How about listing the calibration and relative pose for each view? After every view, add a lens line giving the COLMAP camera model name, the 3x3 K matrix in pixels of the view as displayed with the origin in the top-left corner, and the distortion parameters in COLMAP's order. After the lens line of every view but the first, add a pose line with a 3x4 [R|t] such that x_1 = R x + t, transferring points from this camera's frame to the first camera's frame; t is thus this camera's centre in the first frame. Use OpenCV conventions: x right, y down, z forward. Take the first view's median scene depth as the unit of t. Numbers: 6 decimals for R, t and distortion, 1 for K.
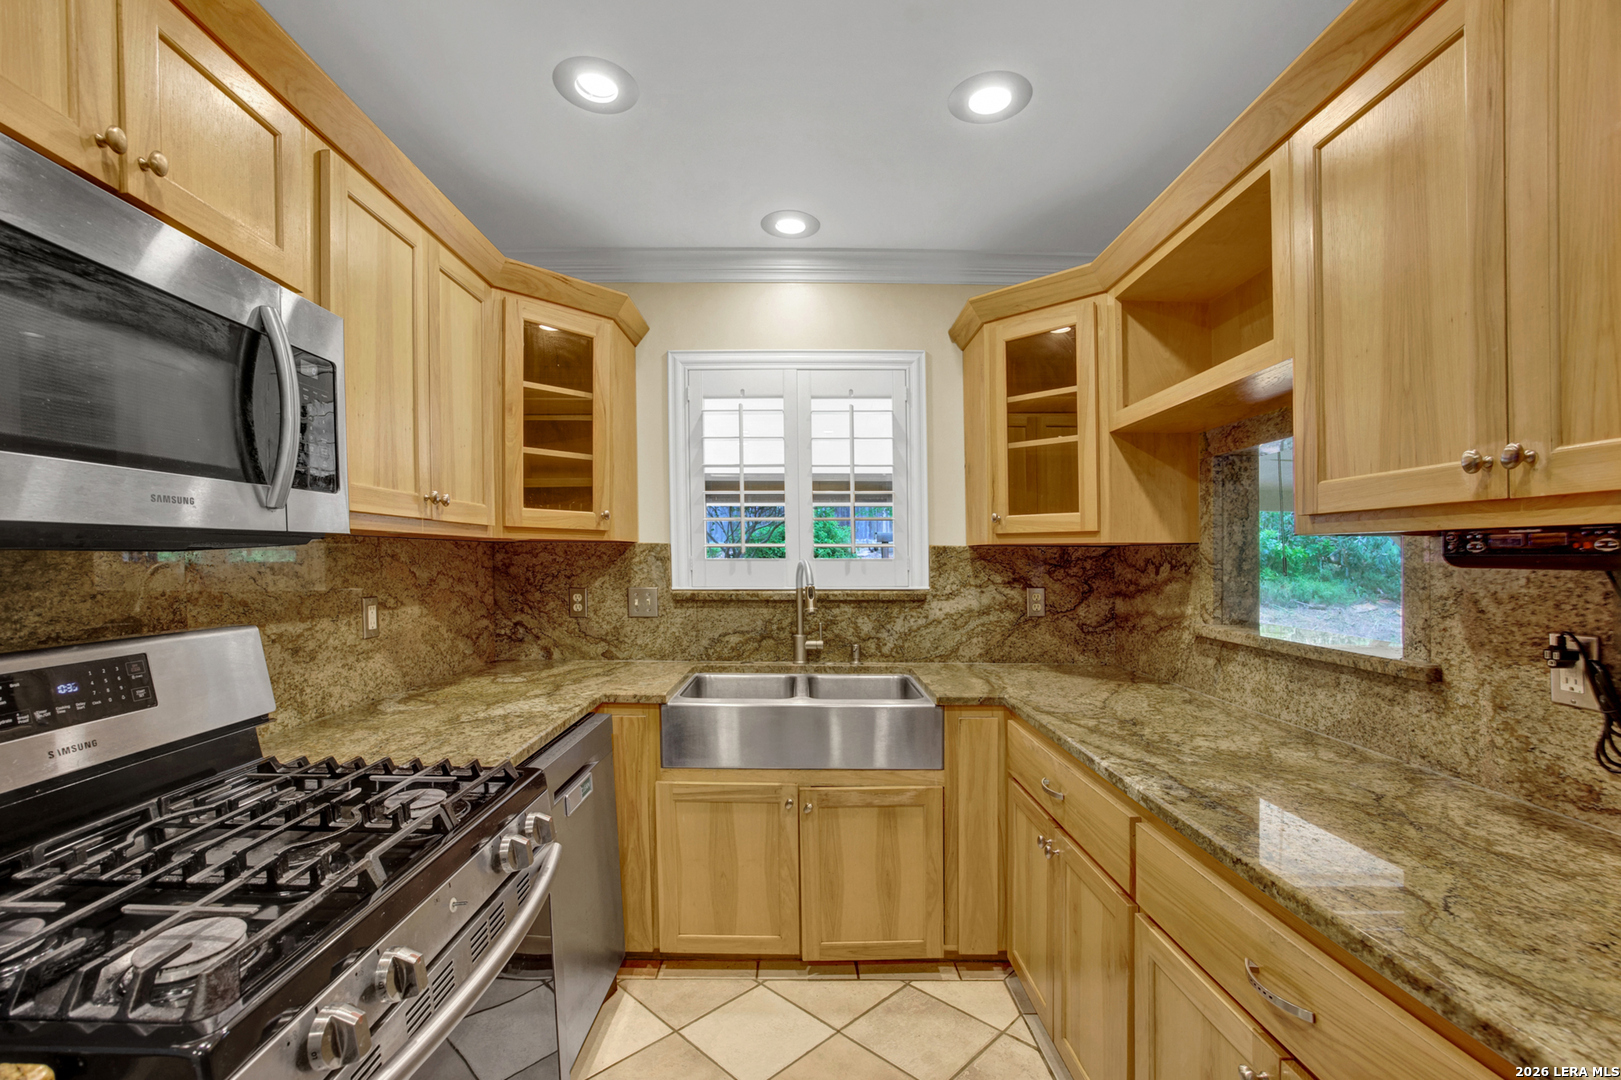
lens RADIAL K [[670.9, 0, 807.7], [0, 670.9, 570.4], [0, 0, 1]] dist [-0.044719, 0.013451]
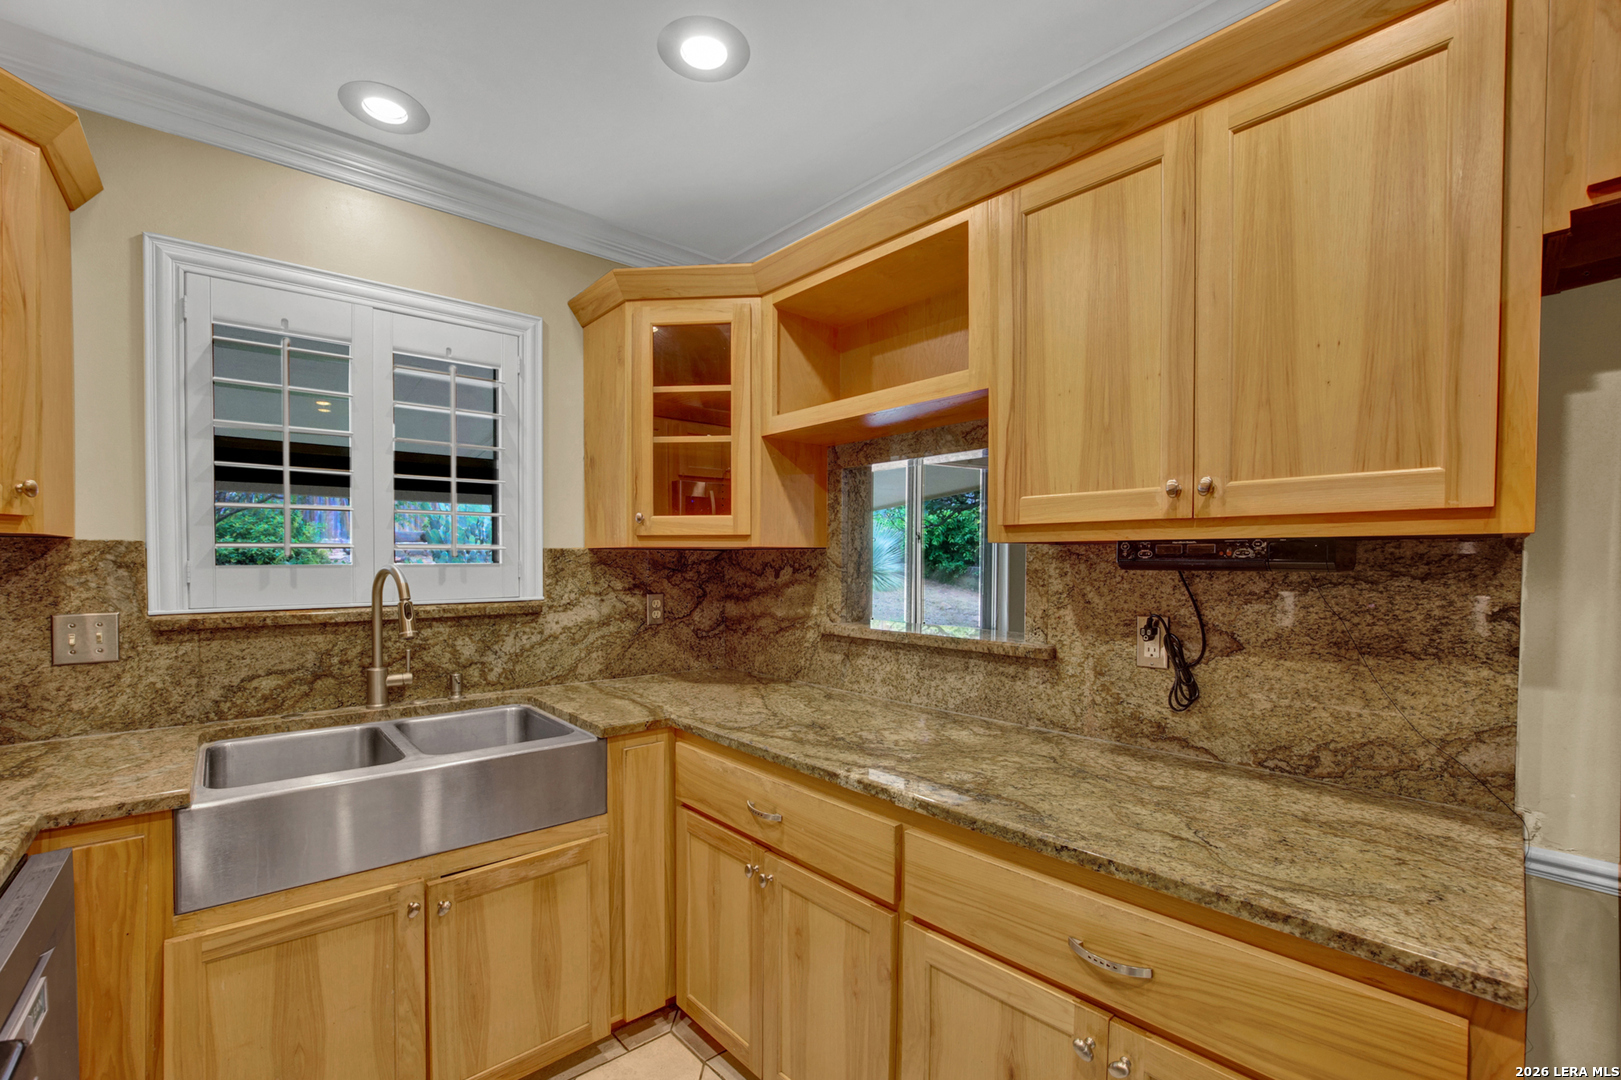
lens RADIAL K [[674.1, 0, 756.5], [0, 674.1, 556.3], [0, 0, 1]] dist [-0.062500, 0.017744]
pose [[0.770878, 0.001532, 0.636981, -0.185052], [0.013703, 0.999726, -0.018989, -0.007866], [-0.636835, 0.023367, 0.770646, 0.217254]]
